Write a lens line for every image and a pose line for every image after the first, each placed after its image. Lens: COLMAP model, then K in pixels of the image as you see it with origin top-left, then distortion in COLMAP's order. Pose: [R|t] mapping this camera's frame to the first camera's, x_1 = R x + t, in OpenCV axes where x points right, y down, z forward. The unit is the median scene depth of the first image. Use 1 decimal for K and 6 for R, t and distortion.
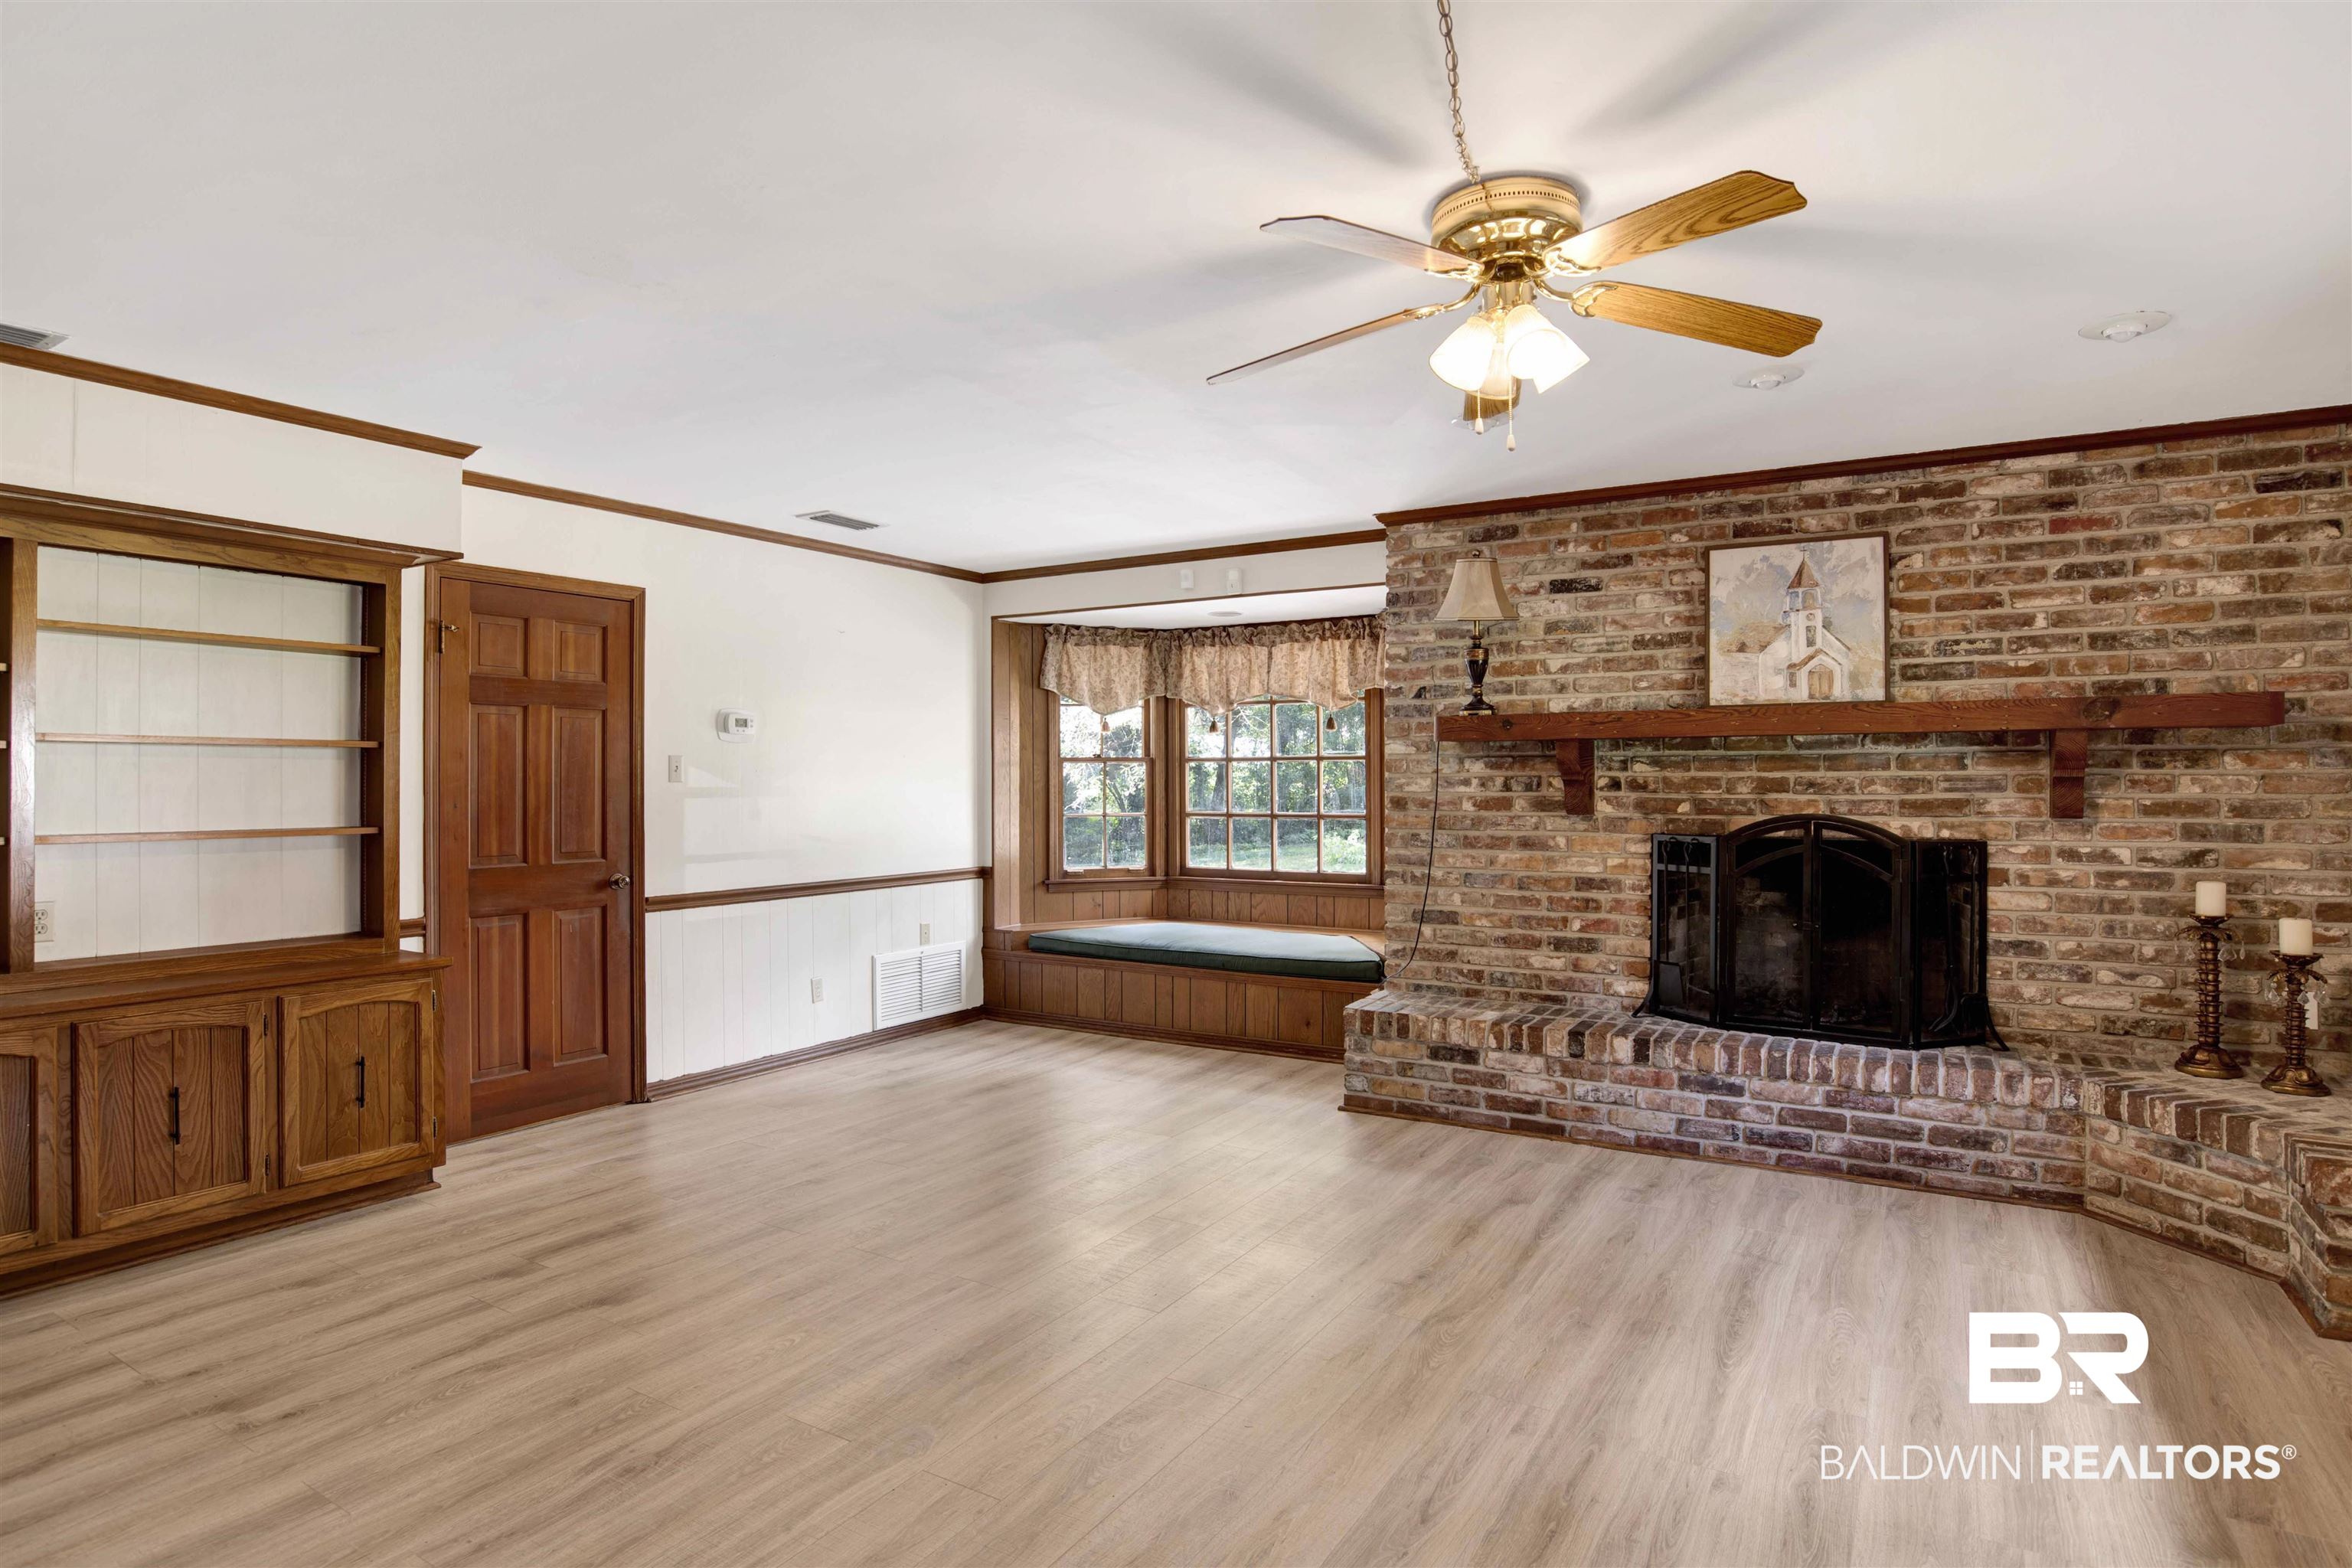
lens RADIAL K [[1247.3, 0, 1183.8], [0, 1247.3, 776.2], [0, 0, 1]] dist [-0.065883, 0.020879]
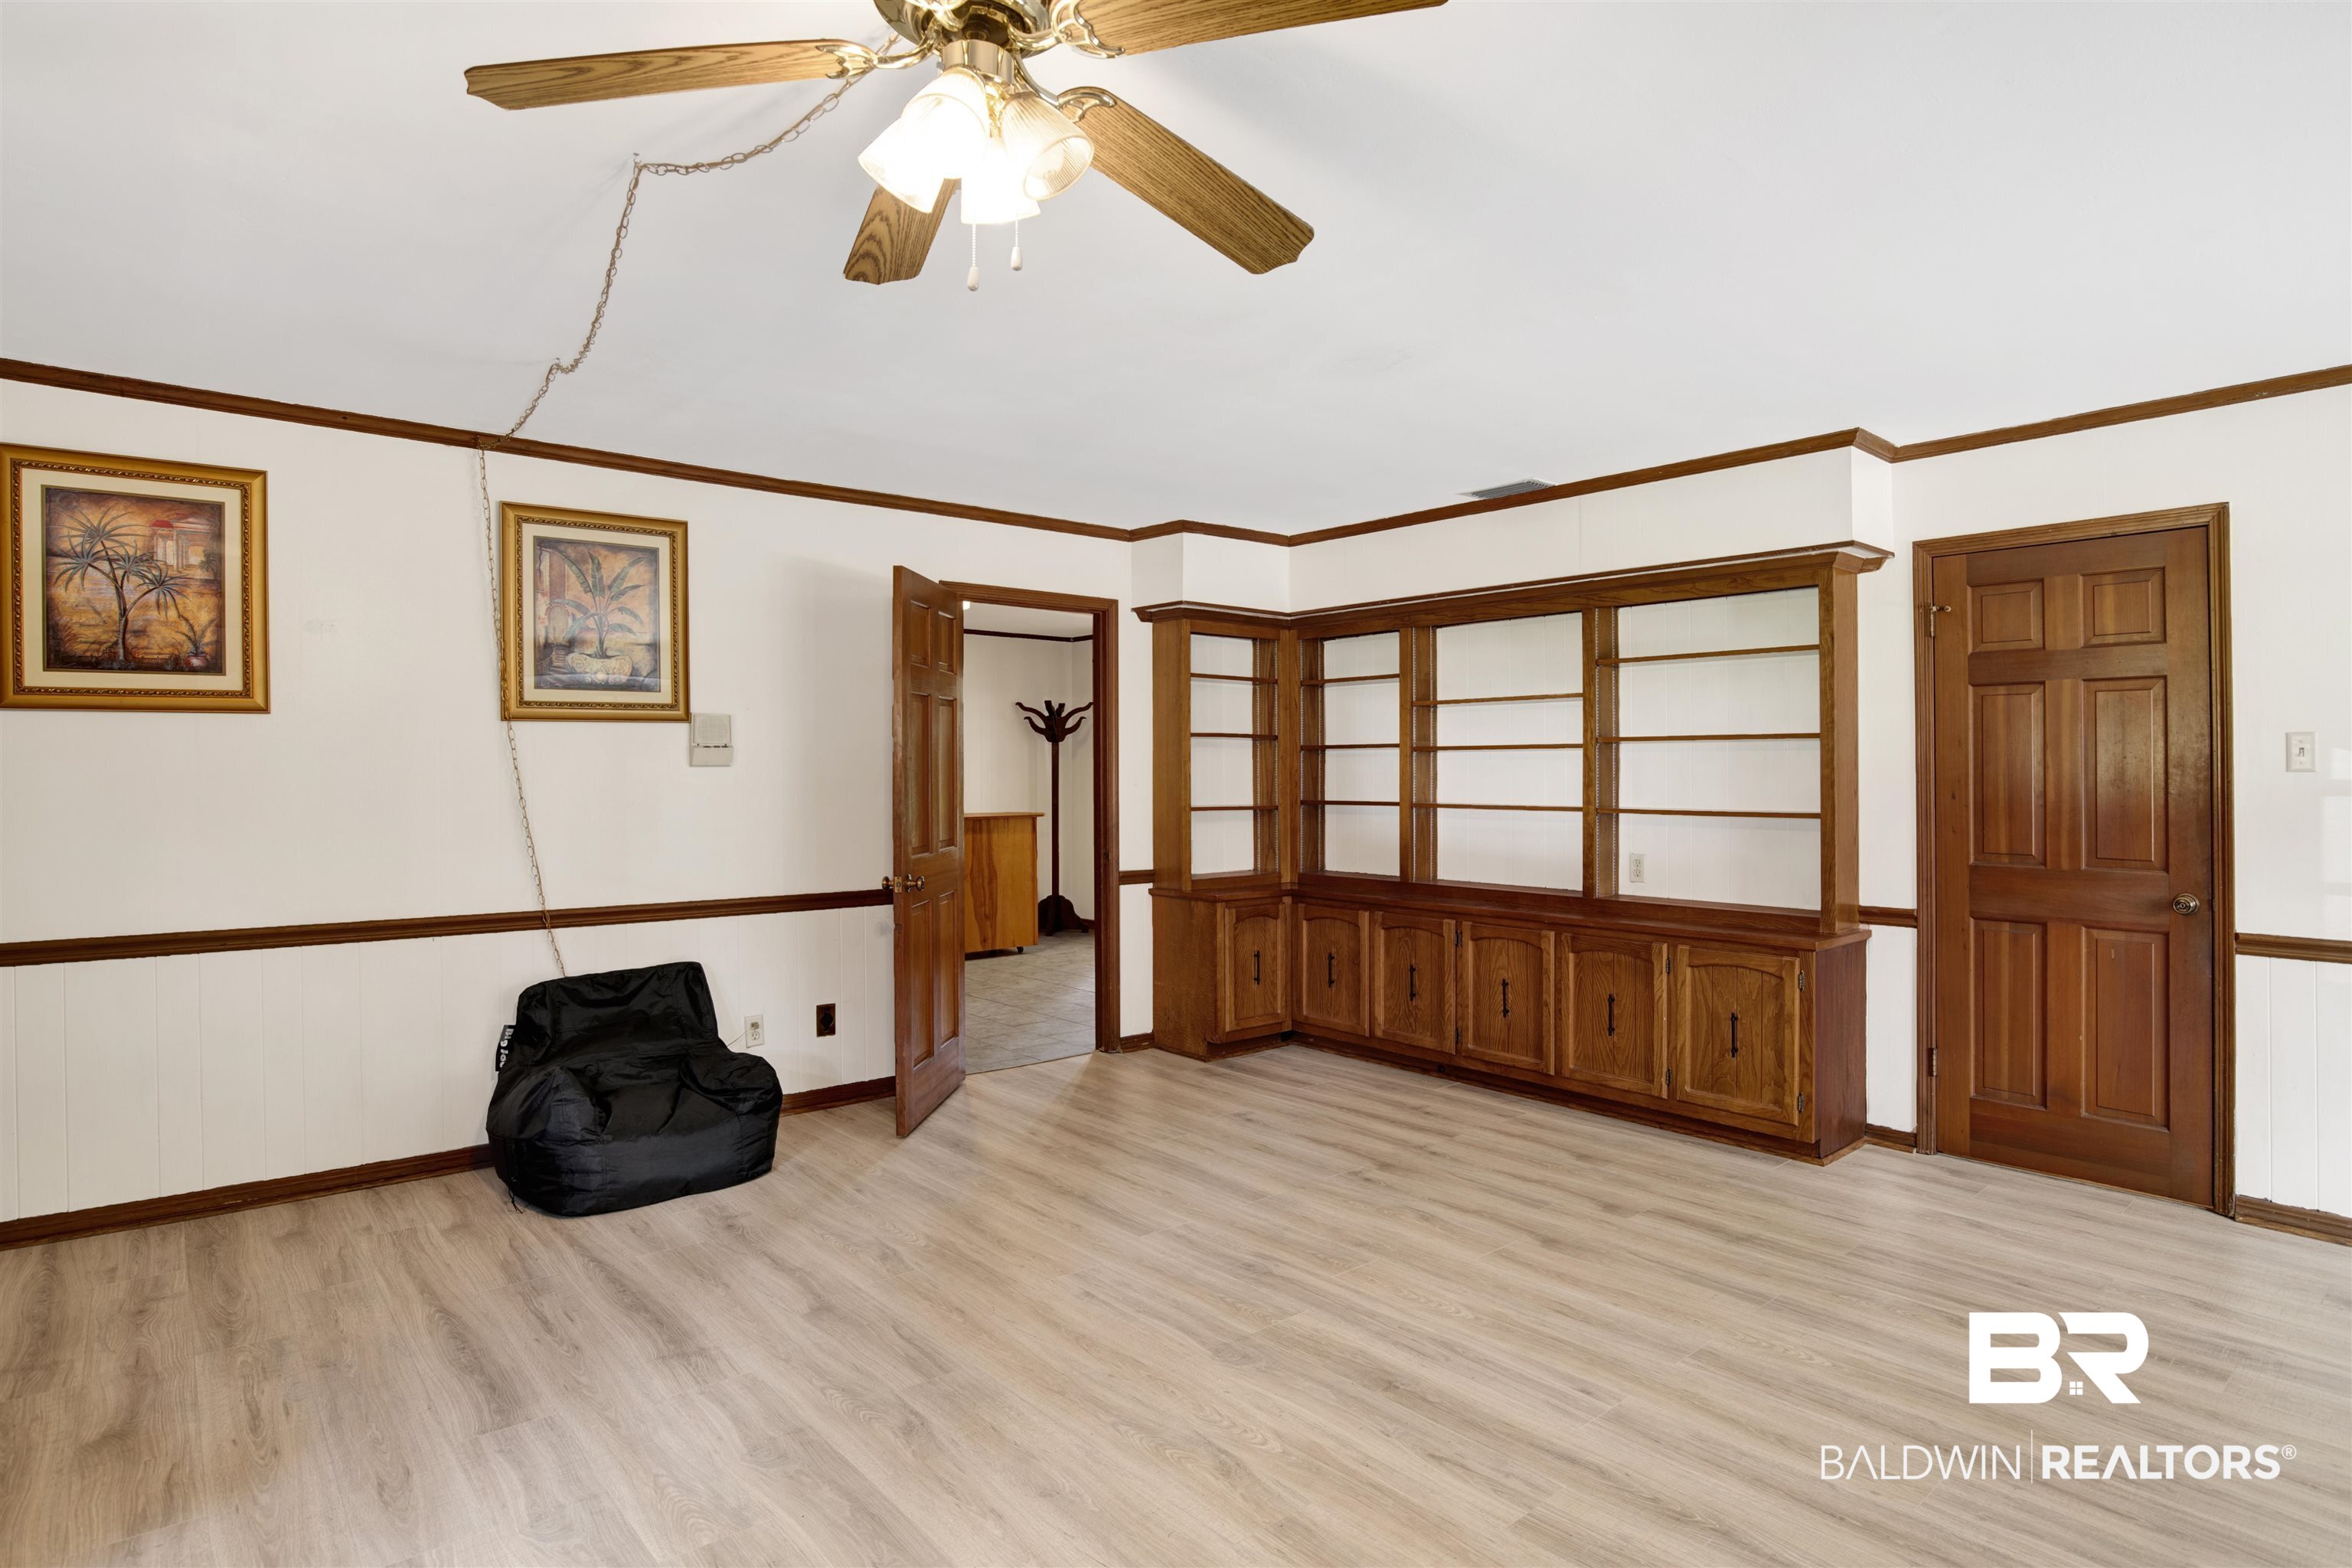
lens RADIAL K [[1247.3, 0, 1163.9], [0, 1247.3, 770.5], [0, 0, 1]] dist [-0.065883, 0.020879]
pose [[-0.324154, 0.002641, -0.946001, 0.499536], [0.004240, 0.999990, 0.001339, 0.000521], [0.945995, -0.003577, -0.324162, 0.745097]]
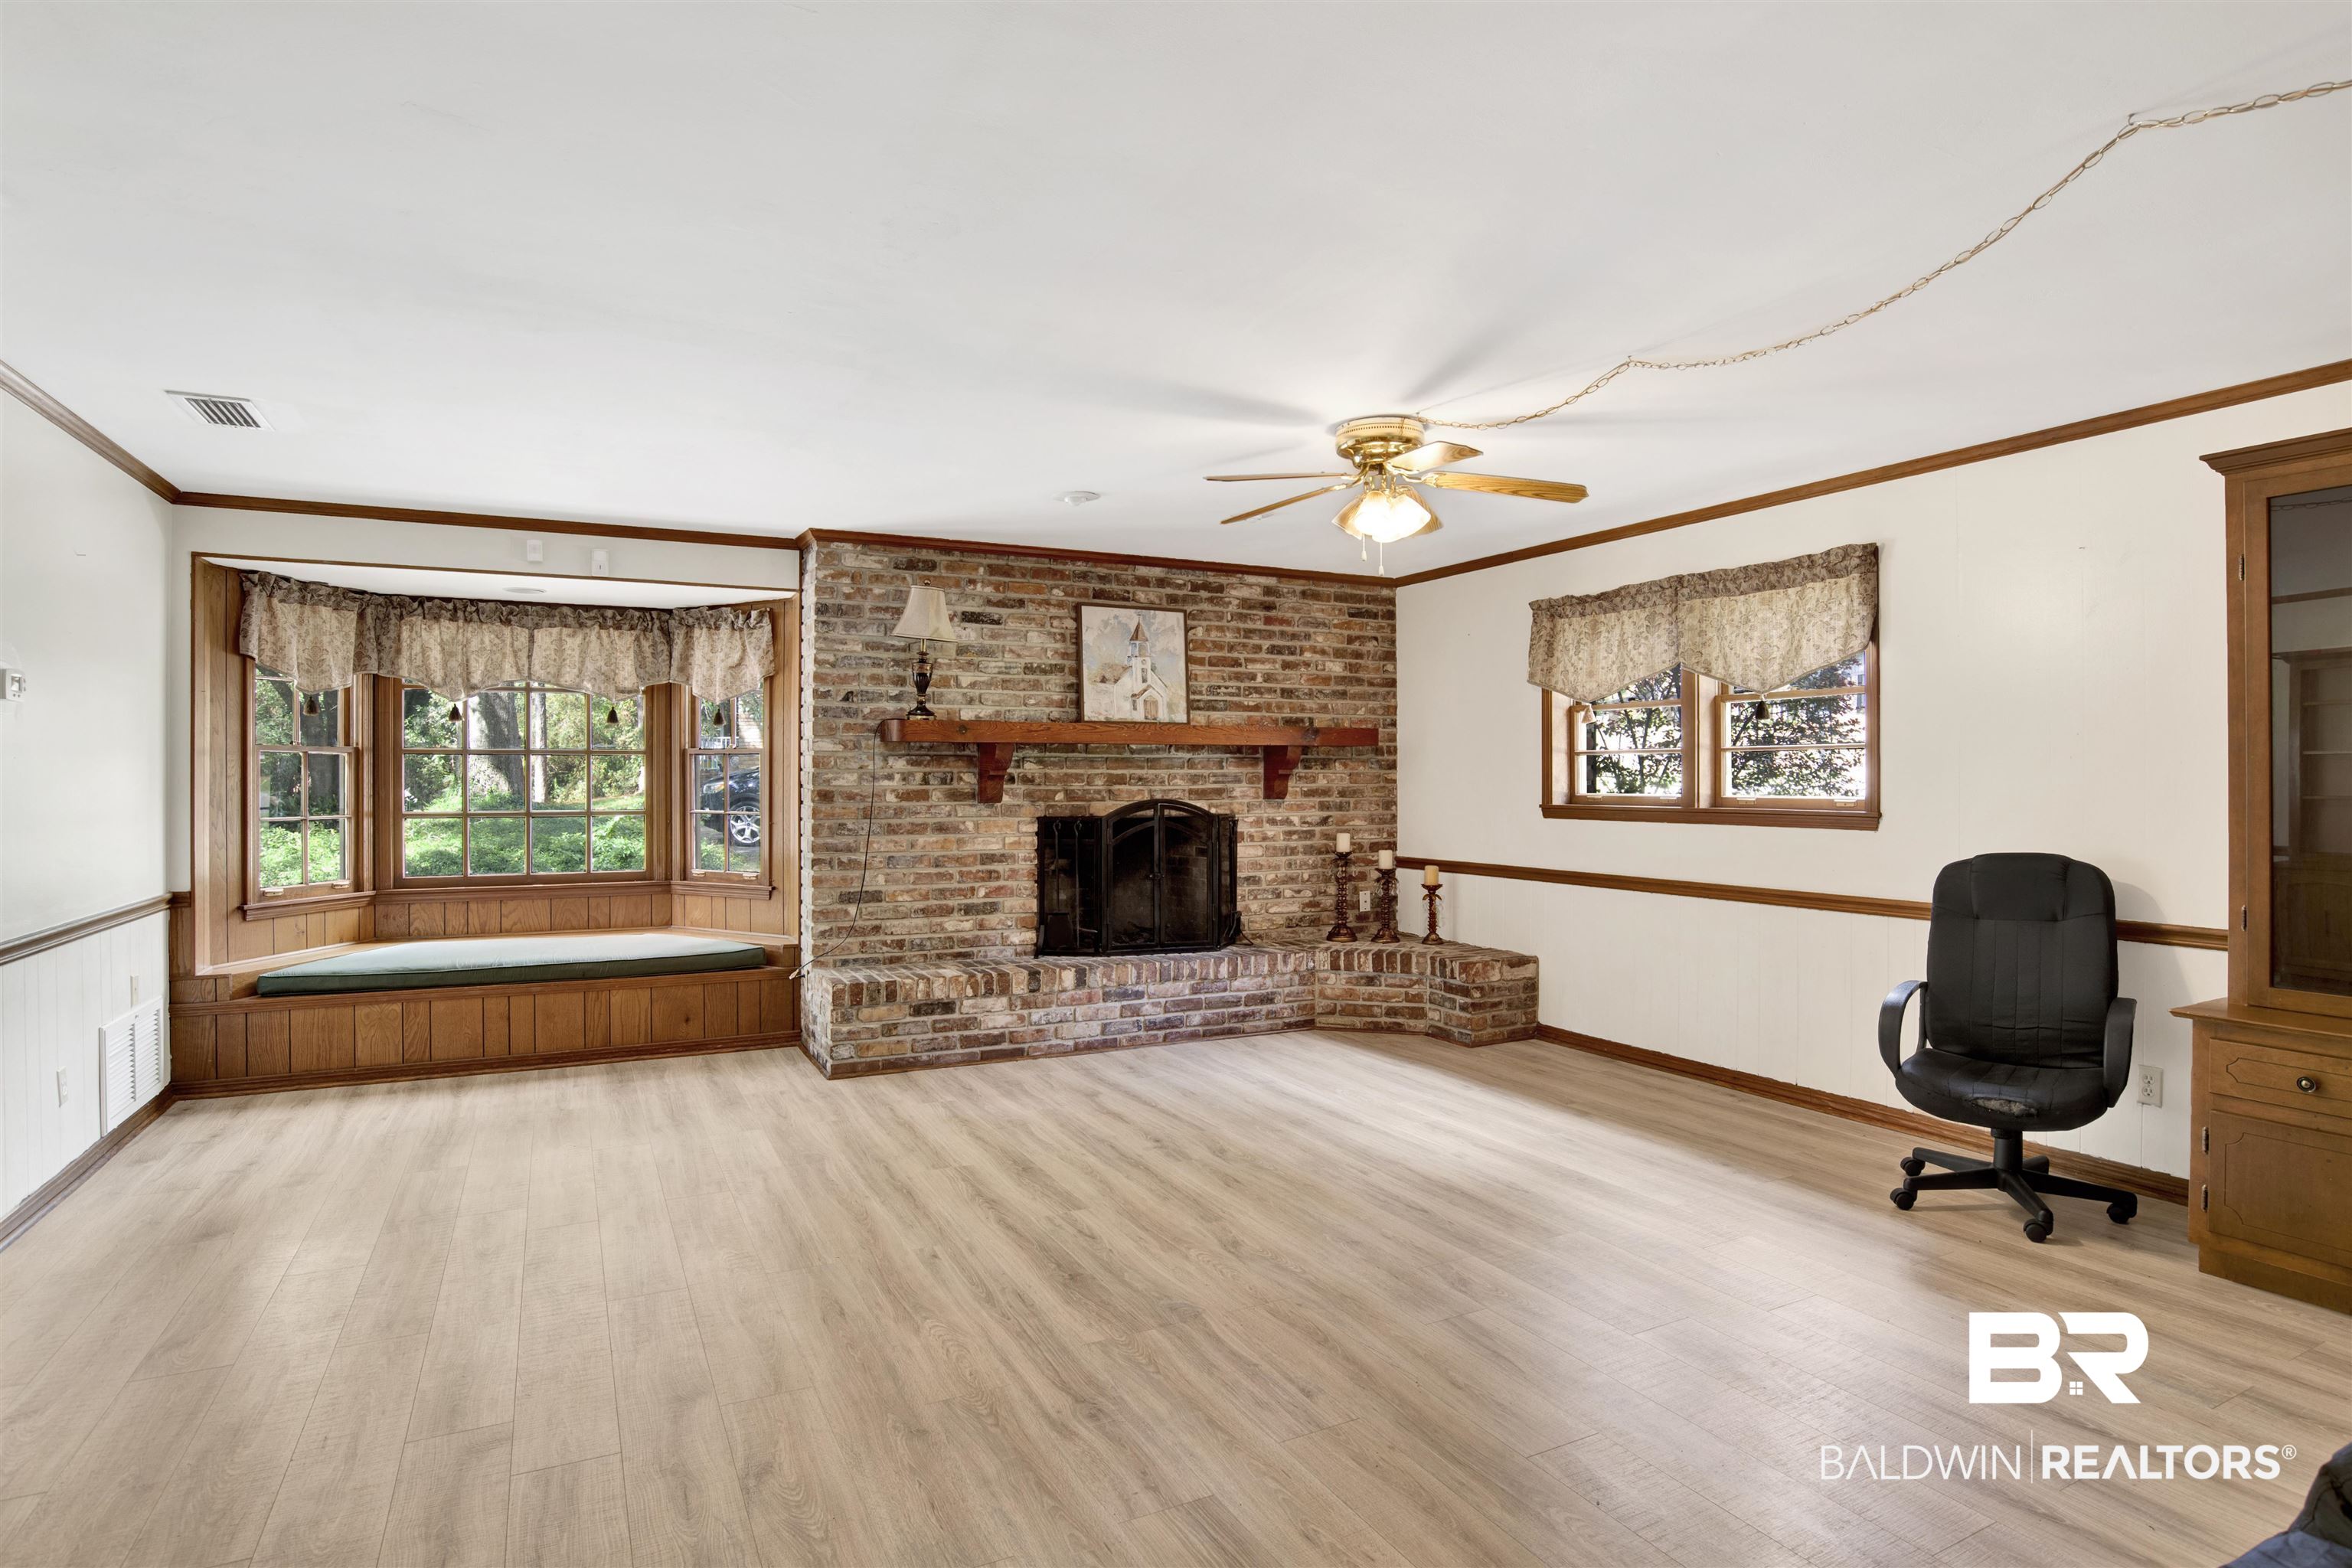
lens RADIAL K [[1247.3, 0, 1192.7], [0, 1247.3, 780.4], [0, 0, 1]] dist [-0.065883, 0.020879]
pose [[0.520145, -0.000863, 0.854077, -0.727476], [-0.003546, 0.999989, 0.003170, 0.003920], [-0.854070, -0.004677, 0.520136, 0.197319]]
